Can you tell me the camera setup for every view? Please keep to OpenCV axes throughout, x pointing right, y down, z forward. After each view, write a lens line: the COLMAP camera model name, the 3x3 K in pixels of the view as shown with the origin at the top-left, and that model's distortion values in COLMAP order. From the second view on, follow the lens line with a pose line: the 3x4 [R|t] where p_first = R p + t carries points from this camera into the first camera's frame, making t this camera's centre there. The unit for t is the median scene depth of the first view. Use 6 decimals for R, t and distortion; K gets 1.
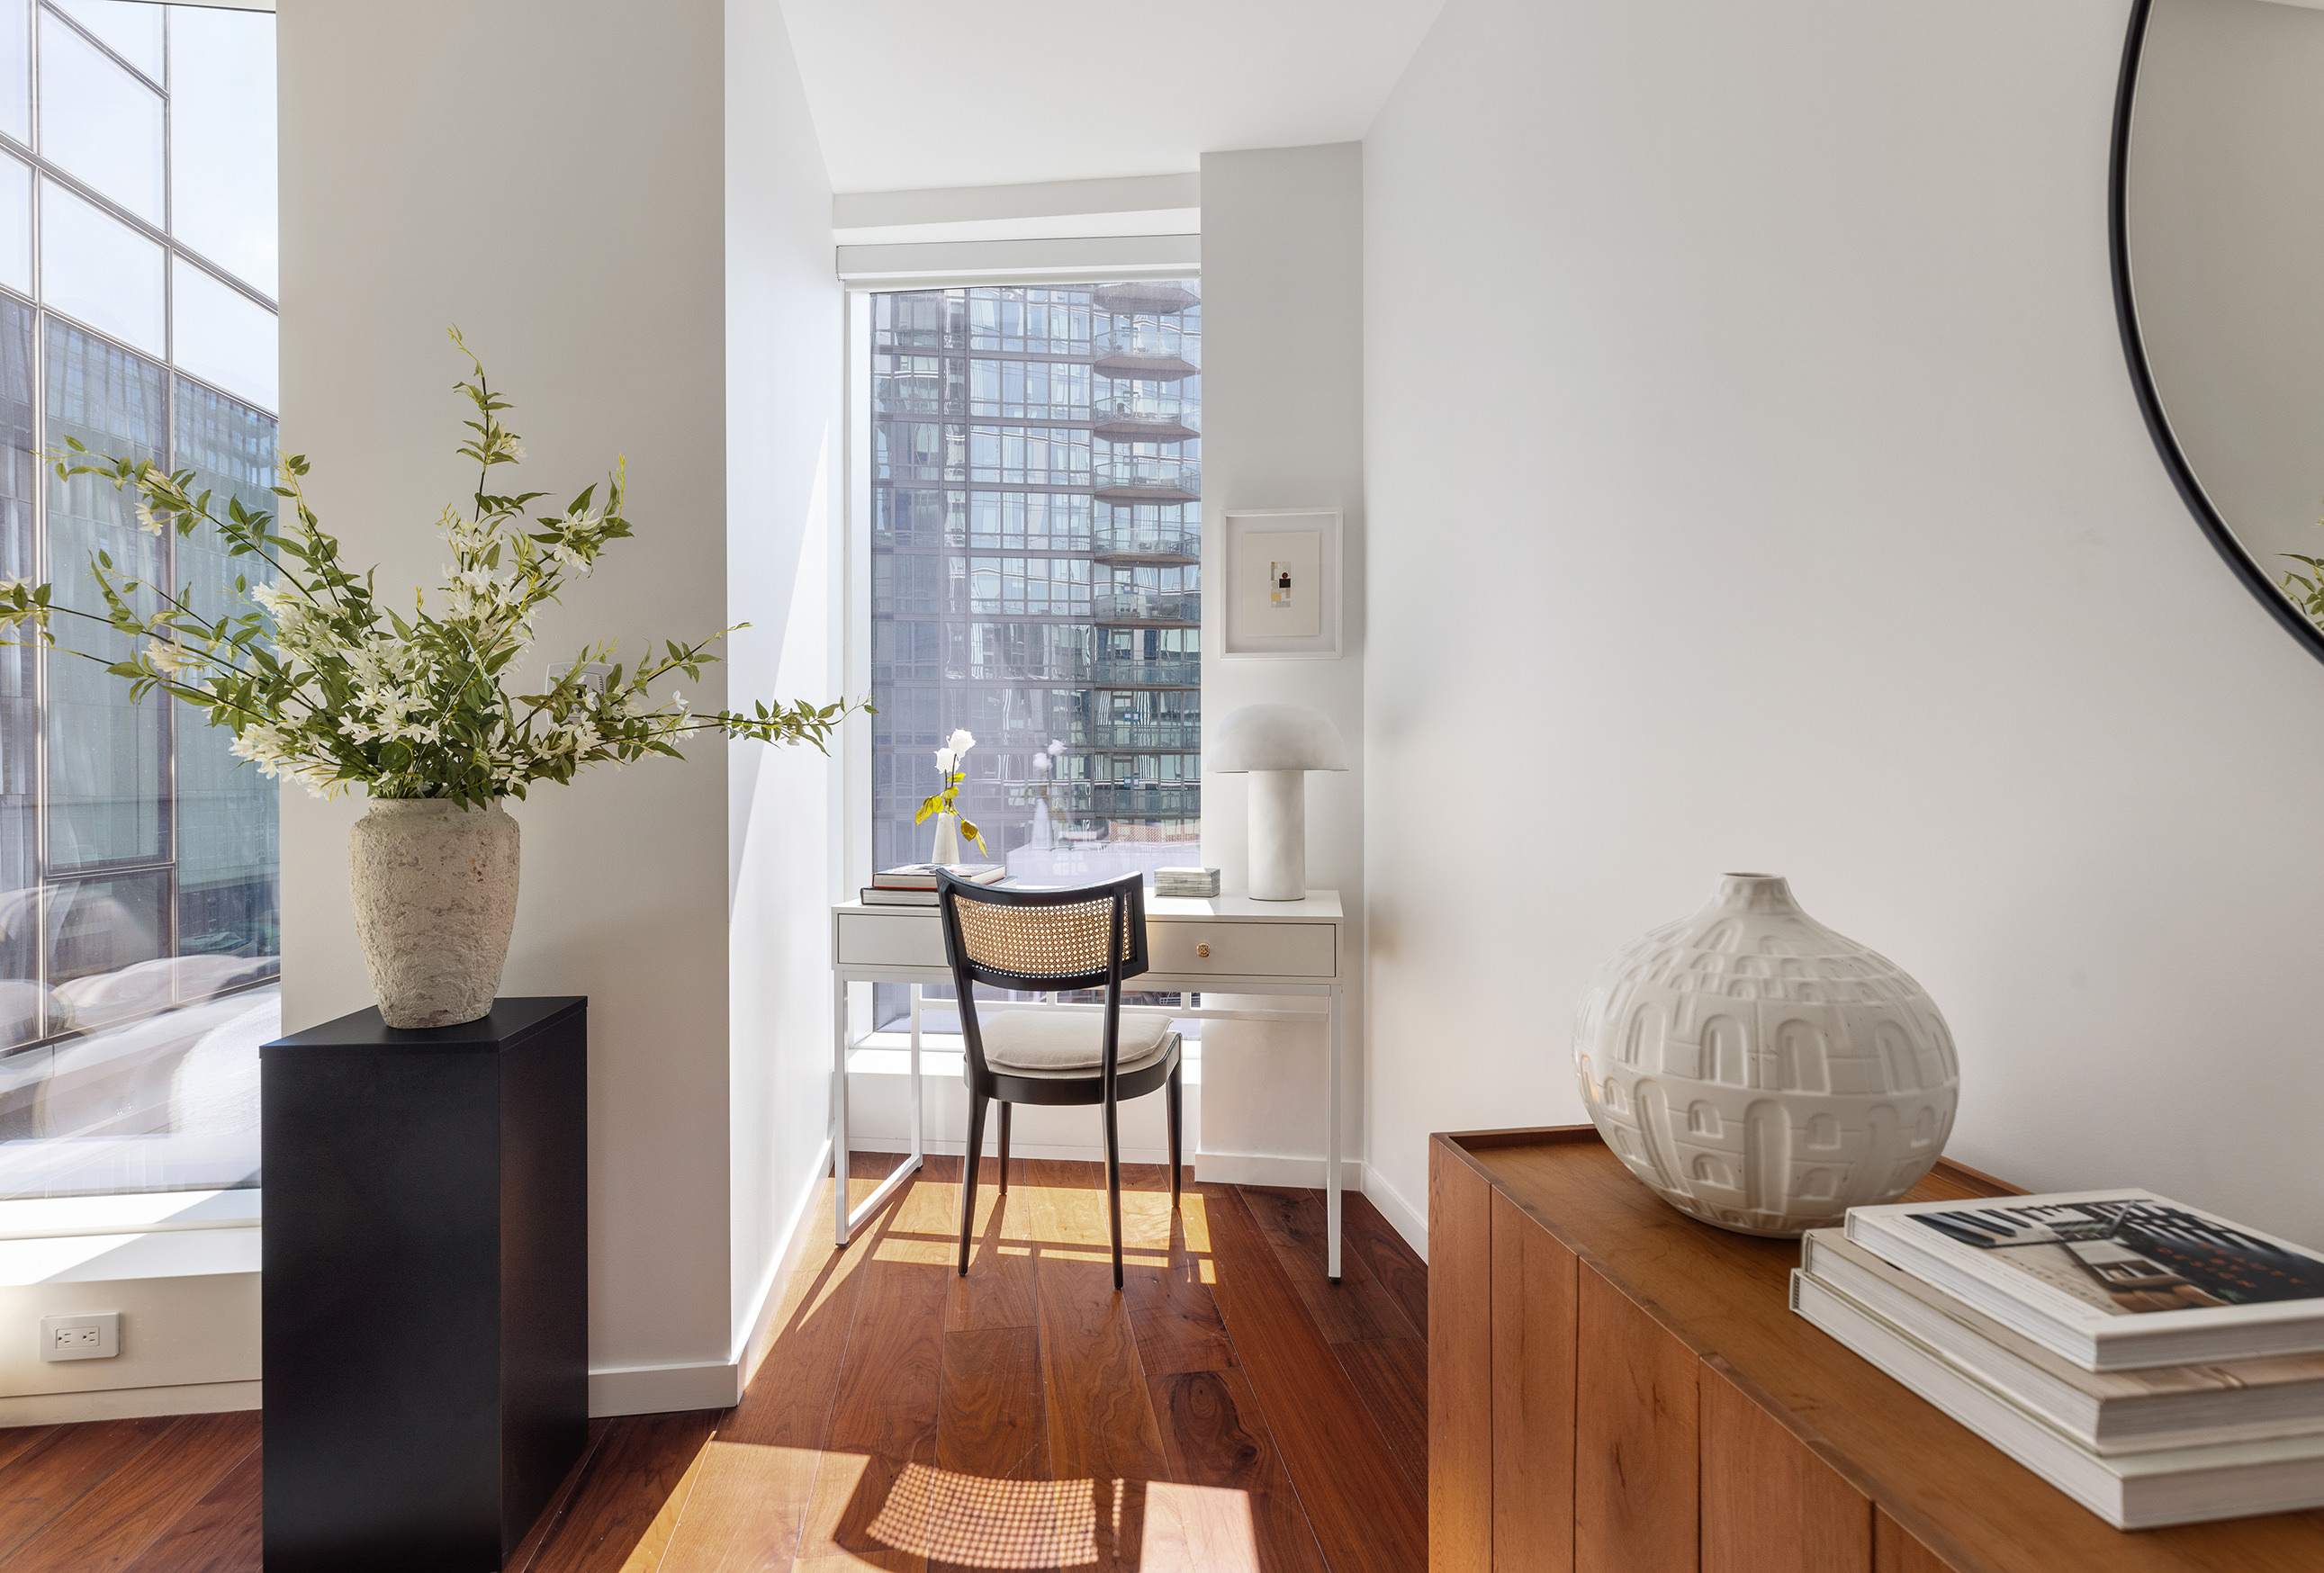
lens RADIAL K [[1184.3, 0, 1161.7], [0, 1184.3, 771.0], [0, 0, 1]] dist [0.000057, -0.000138]
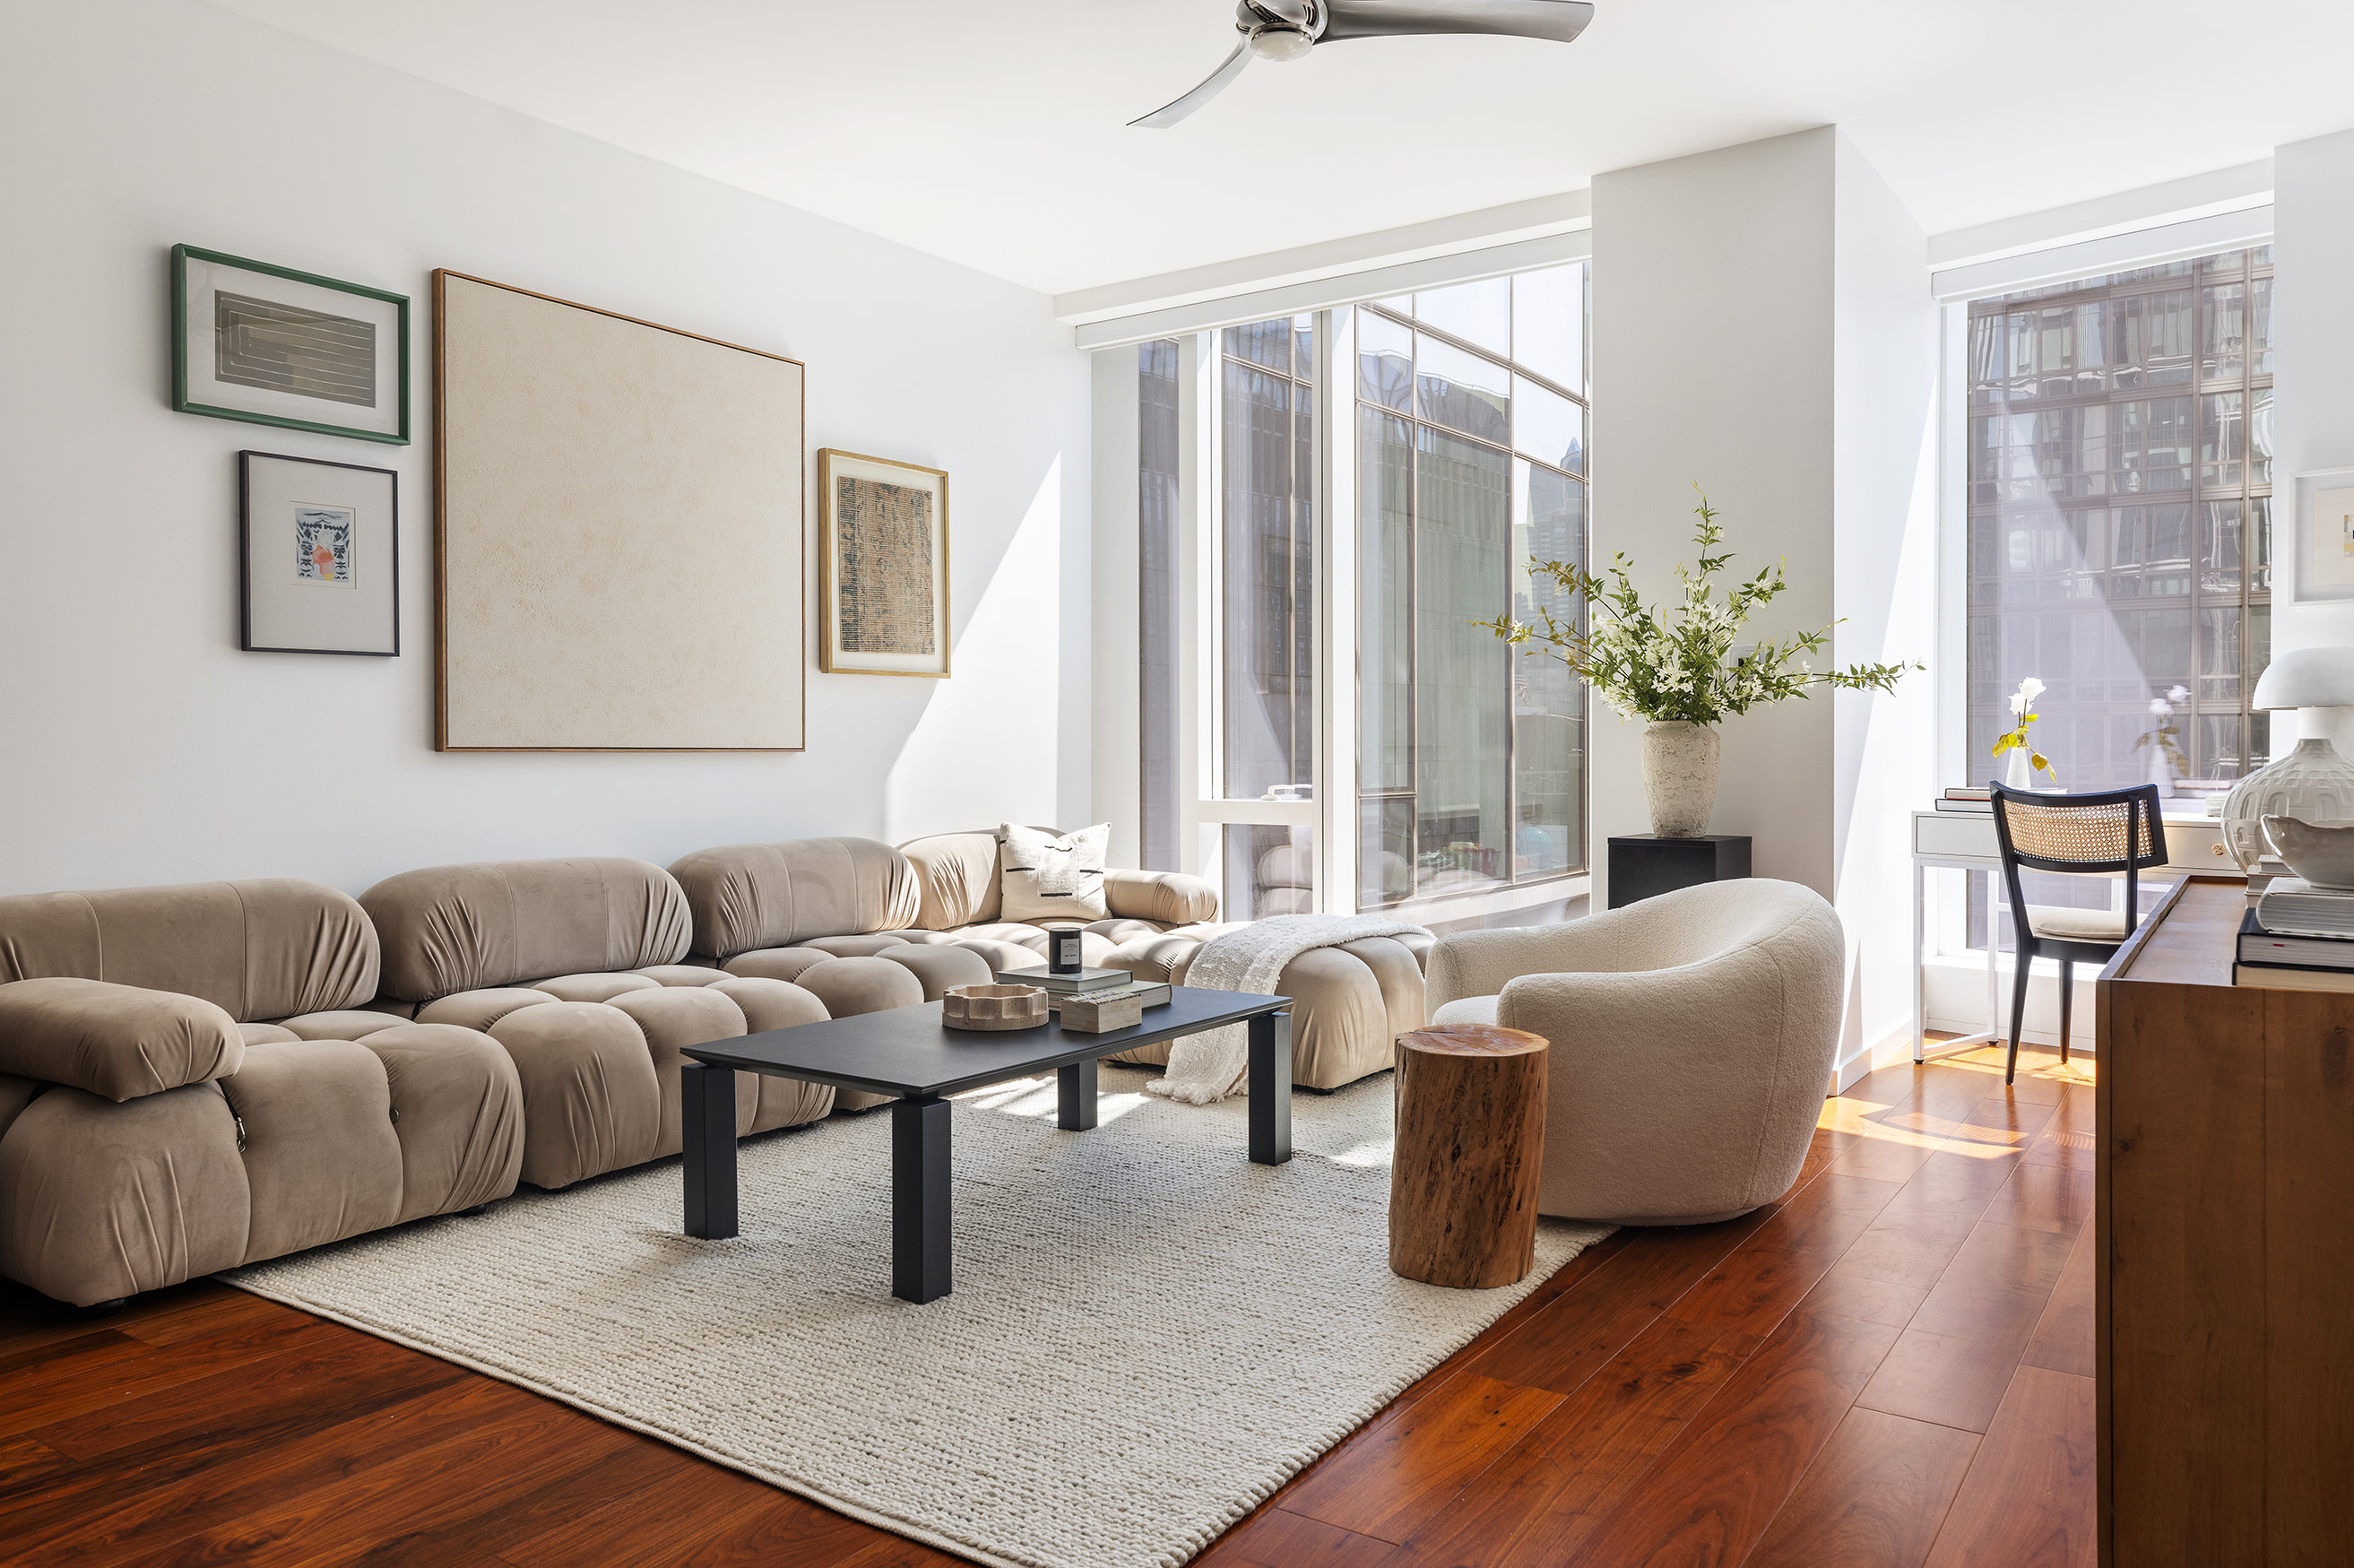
lens RADIAL K [[1656.1, 0, 1176.0], [0, 1656.1, 765.8], [0, 0, 1]] dist [-0.008122, -0.004122]
pose [[0.740372, 0.009408, -0.672132, 0.571405], [-0.000232, 0.999906, 0.013740, 0.056658], [0.672198, -0.010017, 0.740304, -1.498757]]
